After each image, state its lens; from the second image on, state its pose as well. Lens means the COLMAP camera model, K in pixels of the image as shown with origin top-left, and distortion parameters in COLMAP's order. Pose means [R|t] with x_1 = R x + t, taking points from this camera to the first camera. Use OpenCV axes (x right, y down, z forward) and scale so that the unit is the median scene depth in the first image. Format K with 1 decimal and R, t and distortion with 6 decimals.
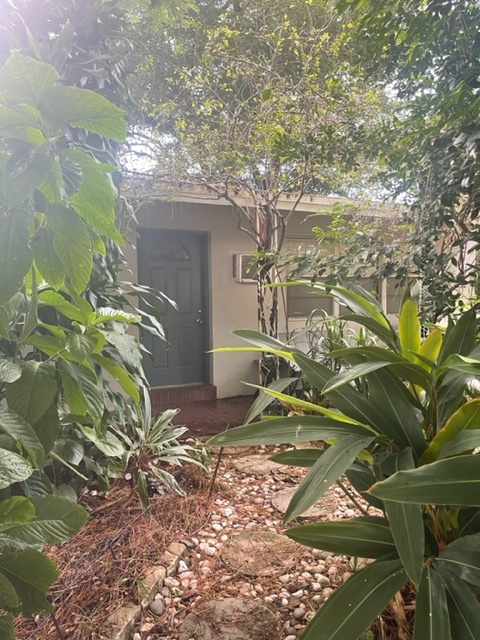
lens RADIAL K [[486.6, 0, 240.0], [0, 486.6, 318.4], [0, 0, 1]] dist [-0.000433, -0.000005]
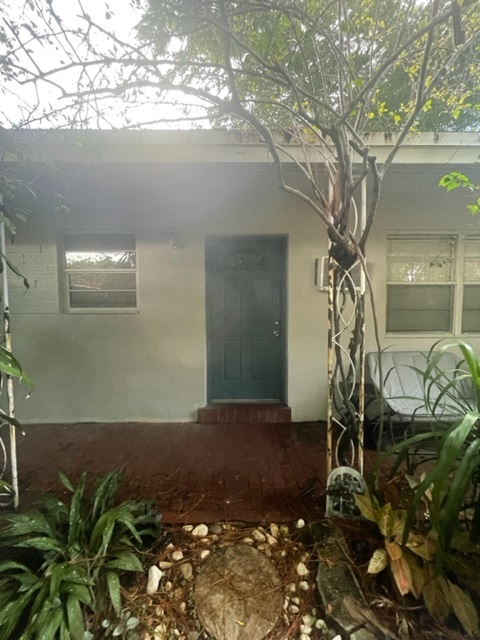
lens RADIAL K [[255.9, 0, 238.5], [0, 255.9, 320.3], [0, 0, 1]] dist [0.001038, -0.000005]
pose [[0.904142, 0.023268, -0.426597, 0.071632], [-0.012675, 0.999537, 0.027653, -0.039652], [0.427043, -0.019595, 0.904019, 0.637481]]
